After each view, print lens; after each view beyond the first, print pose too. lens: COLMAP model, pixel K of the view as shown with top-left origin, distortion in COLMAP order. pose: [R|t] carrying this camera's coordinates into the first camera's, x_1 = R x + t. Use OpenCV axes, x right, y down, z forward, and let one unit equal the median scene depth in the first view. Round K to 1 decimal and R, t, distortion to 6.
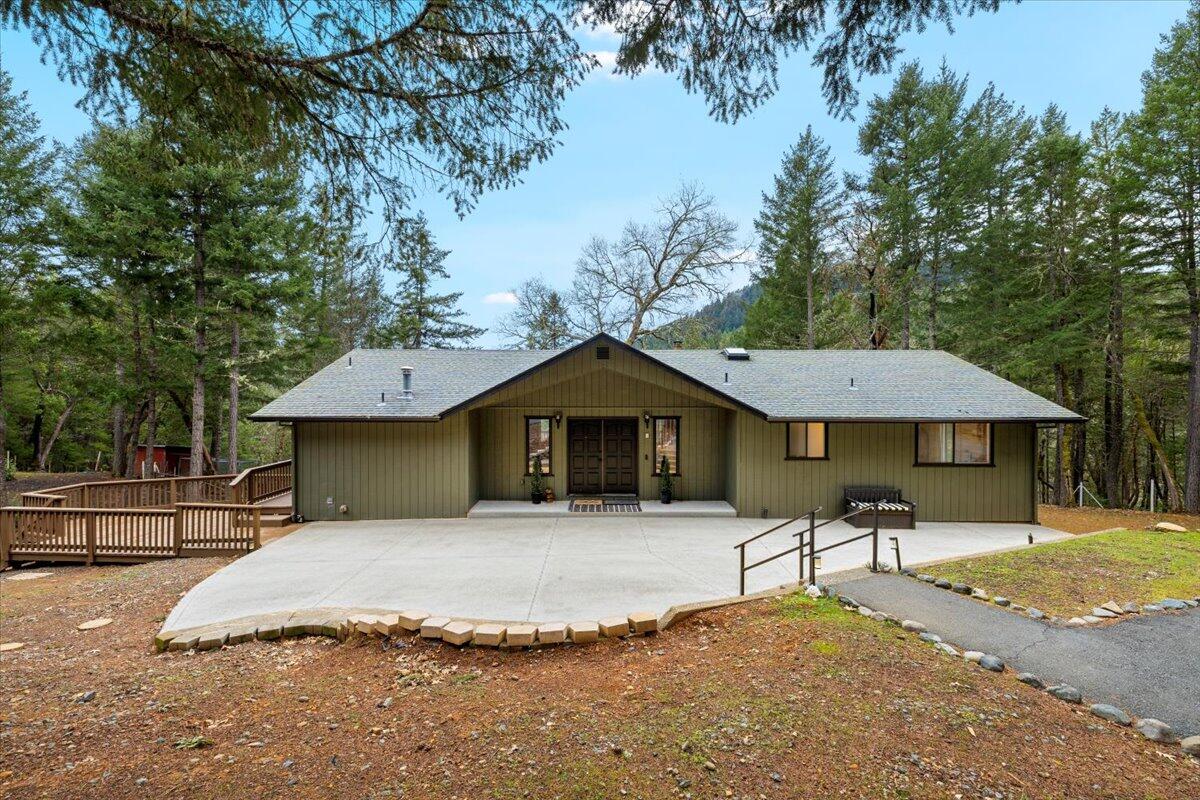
lens RADIAL K [[517.4, 0, 608.7], [0, 517.4, 391.8], [0, 0, 1]] dist [0.000479, 0.001339]
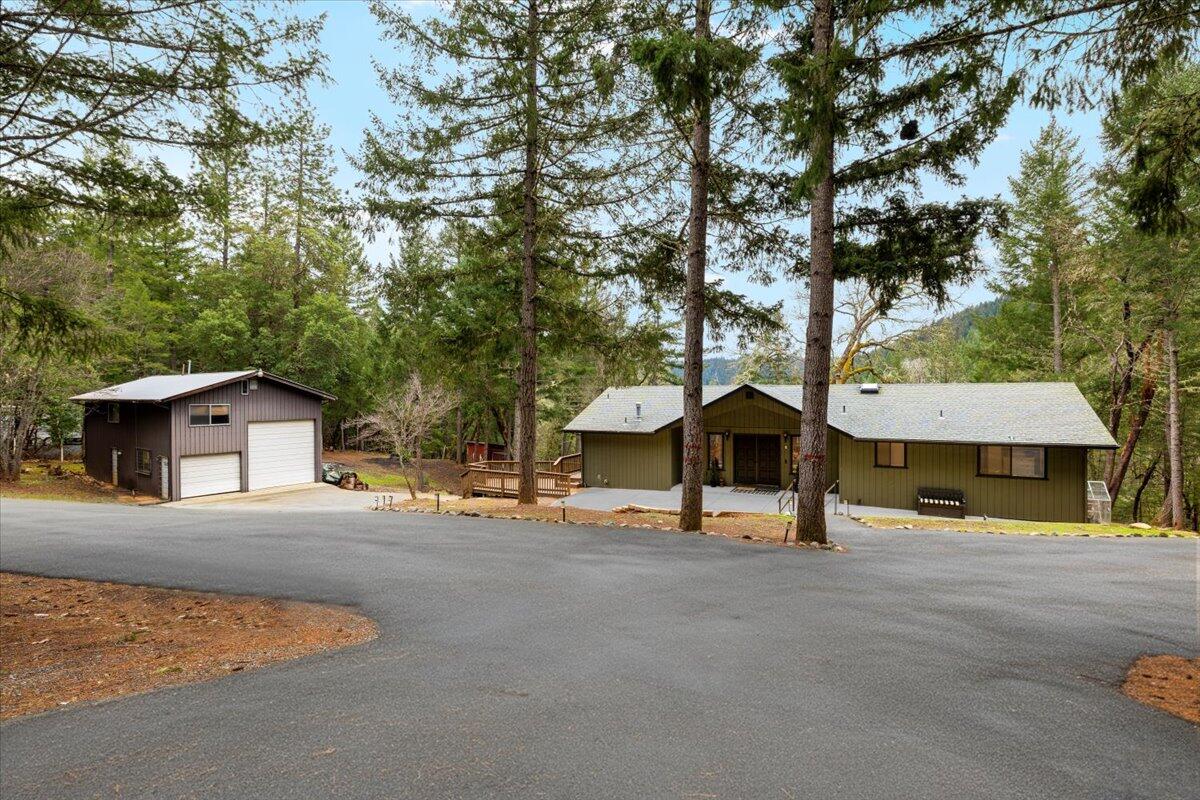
lens RADIAL K [[564.5, 0, 607.0], [0, 564.5, 400.7], [0, 0, 1]] dist [0.011501, -0.000753]
pose [[0.899117, -0.000338, -0.437709, 0.356990], [0.004571, 0.999952, 0.008618, -0.074058], [0.437685, -0.009750, 0.899076, -0.776339]]
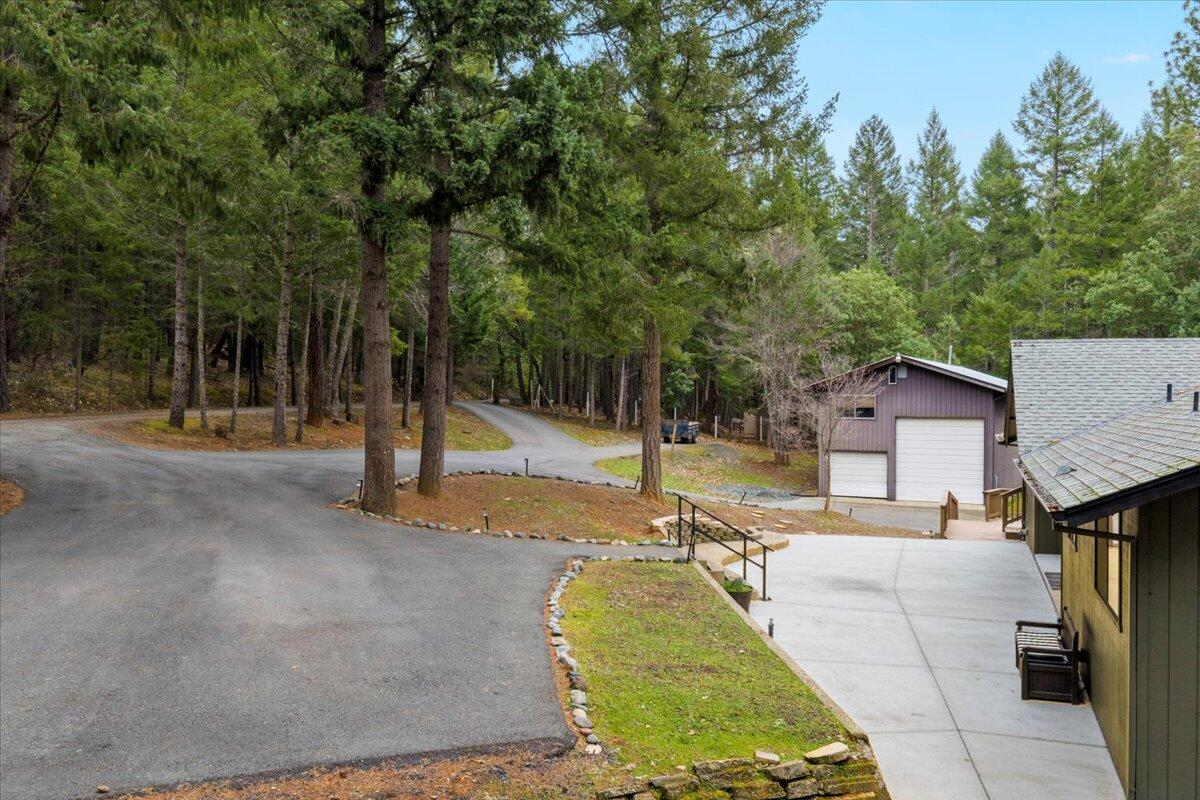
lens RADIAL K [[956.0, 0, 598.9], [0, 956.0, 395.7], [0, 0, 1]] dist [0.009698, 0.004289]
pose [[-0.318594, -0.007456, -0.947862, 1.488471], [-0.011230, 0.999929, -0.004091, -0.020203], [0.947825, 0.009341, -0.318655, 0.807398]]
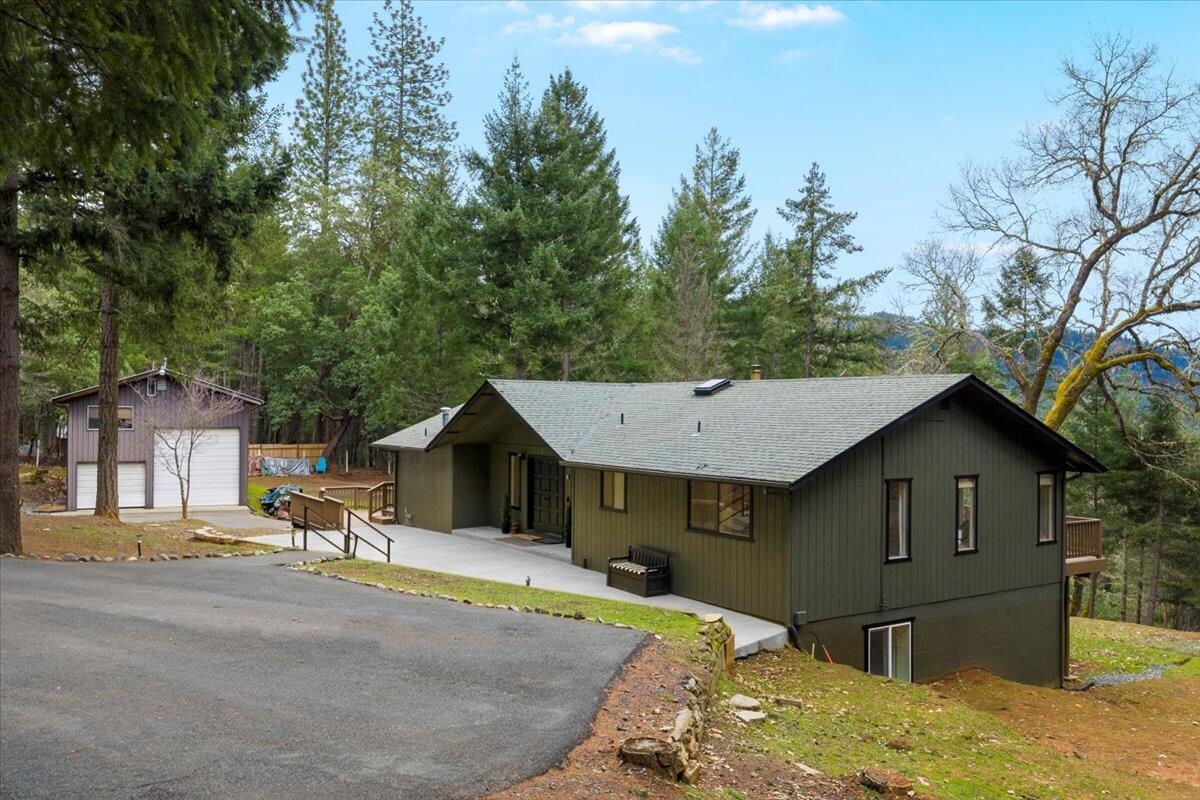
lens RADIAL K [[956.0, 0, 598.3], [0, 956.0, 400.3], [0, 0, 1]] dist [0.009698, 0.004289]
pose [[0.588506, -0.003312, -0.808486, 1.719098], [-0.013802, 0.999805, -0.014143, -0.042788], [0.808375, 0.019482, 0.588346, -0.031425]]
